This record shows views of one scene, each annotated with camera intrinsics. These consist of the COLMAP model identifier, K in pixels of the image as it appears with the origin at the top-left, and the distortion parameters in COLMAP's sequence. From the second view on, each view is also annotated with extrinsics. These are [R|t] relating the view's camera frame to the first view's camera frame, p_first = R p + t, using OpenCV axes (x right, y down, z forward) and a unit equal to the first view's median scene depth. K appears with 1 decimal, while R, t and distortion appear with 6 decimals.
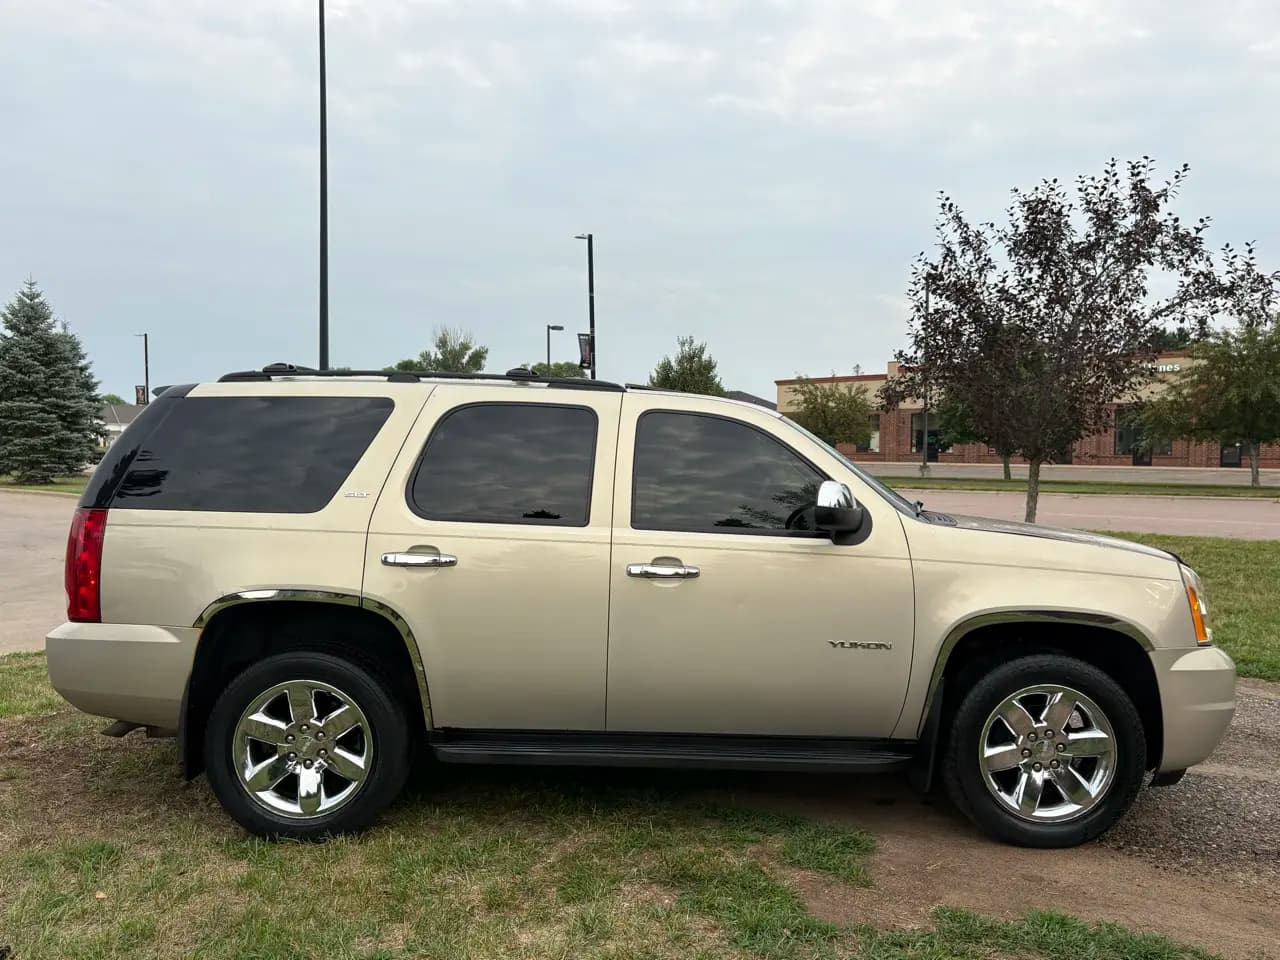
lens RADIAL K [[1250.3, 0, 638.5], [0, 1250.3, 526.6], [0, 0, 1]] dist [0.020238, 0.014443]
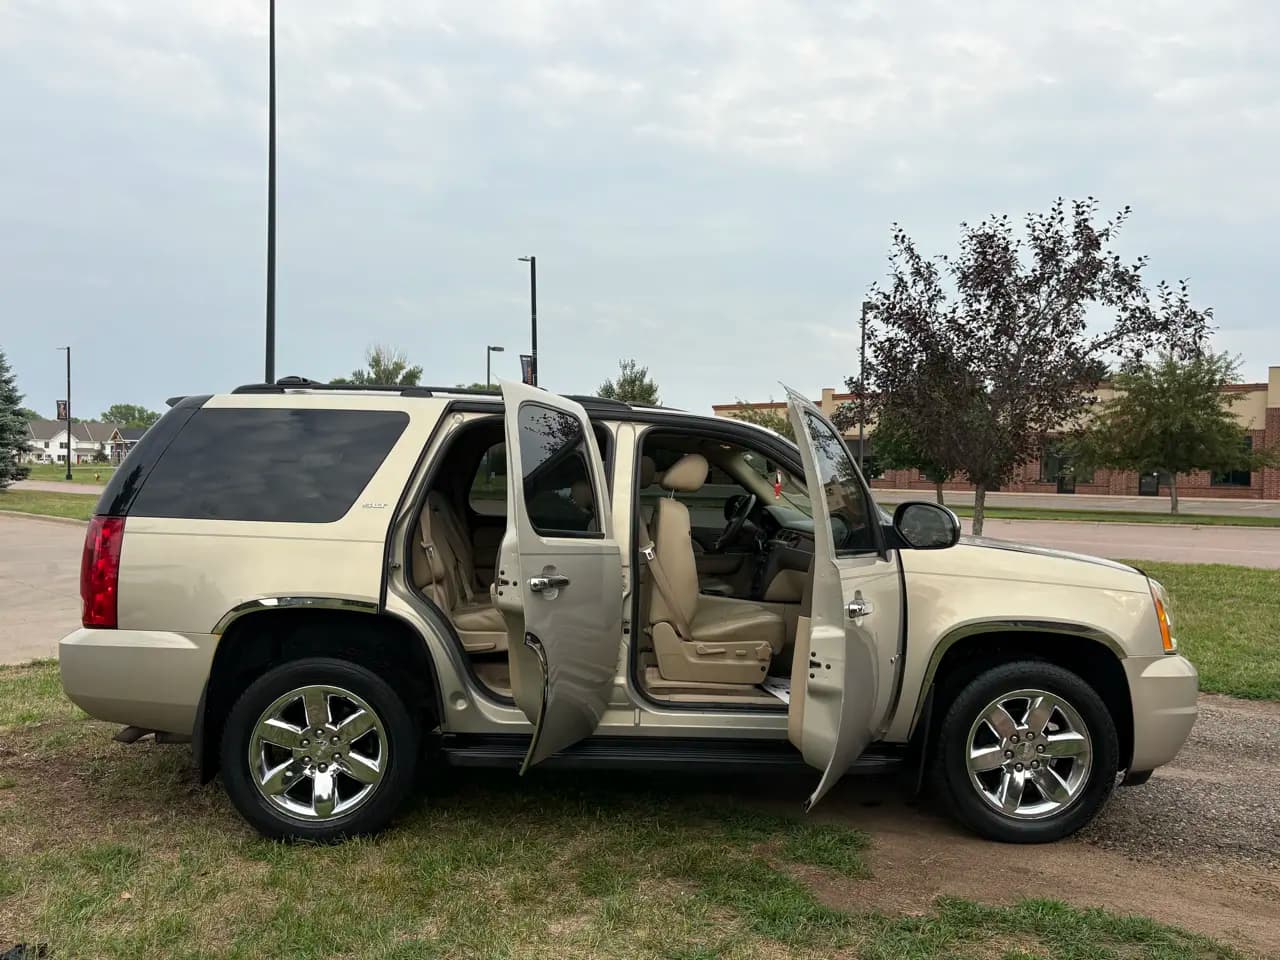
lens RADIAL K [[1265.6, 0, 639.7], [0, 1265.6, 532.9], [0, 0, 1]] dist [-0.002583, 0.085415]
pose [[0.997516, 0.008430, 0.069940, -0.078295], [-0.007325, 0.999845, -0.016037, 0.012218], [-0.070065, 0.015485, 0.997422, -0.051002]]
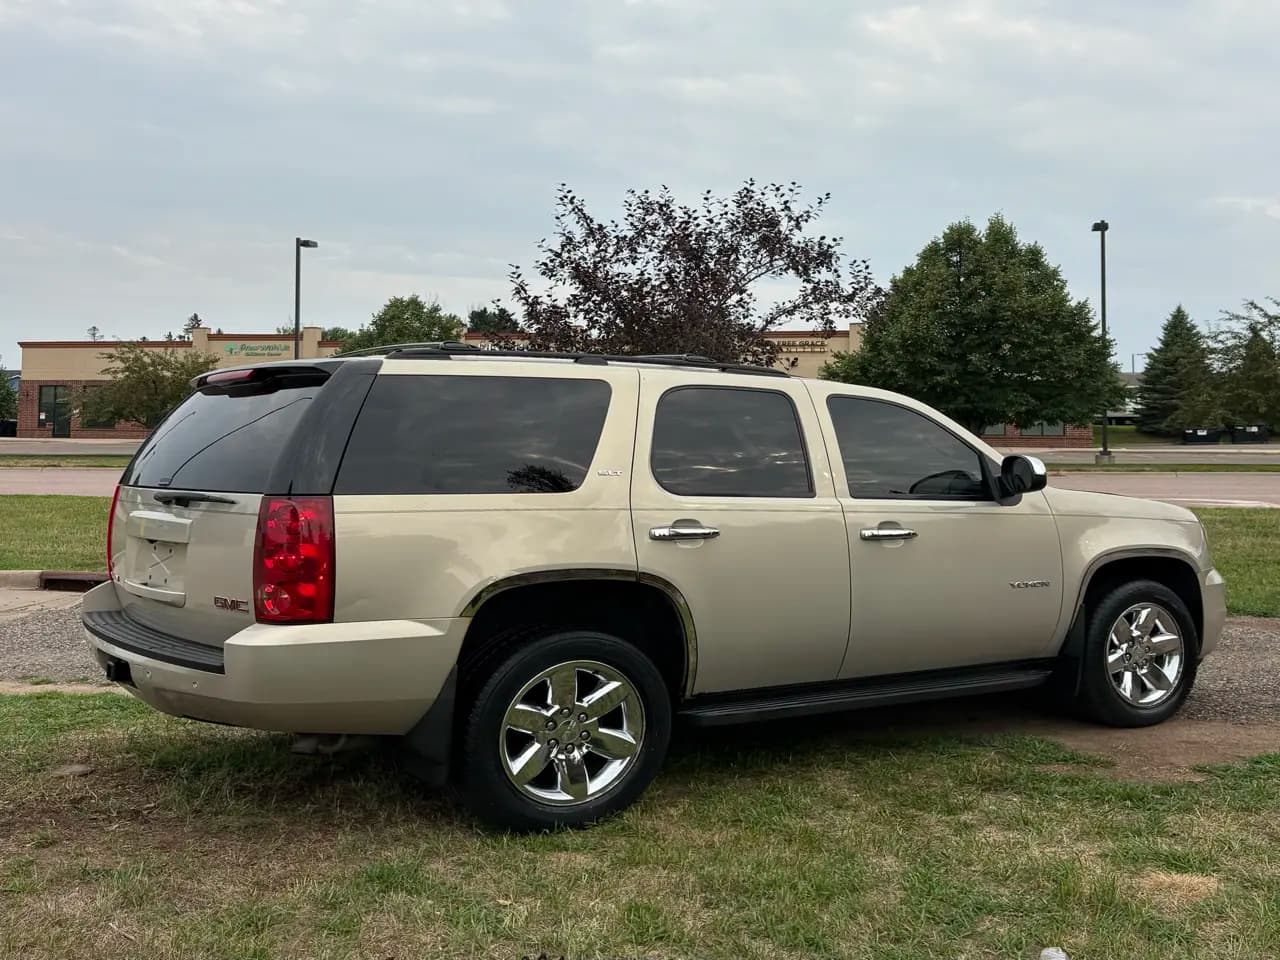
lens RADIAL K [[1304.3, 0, 643.0], [0, 1304.3, 476.4], [0, 0, 1]] dist [0.006008, -0.018417]
pose [[0.831029, -0.019057, 0.555903, -0.770918], [0.030743, 0.999459, -0.011696, -0.009286], [-0.555379, 0.026810, 0.831165, 0.112423]]
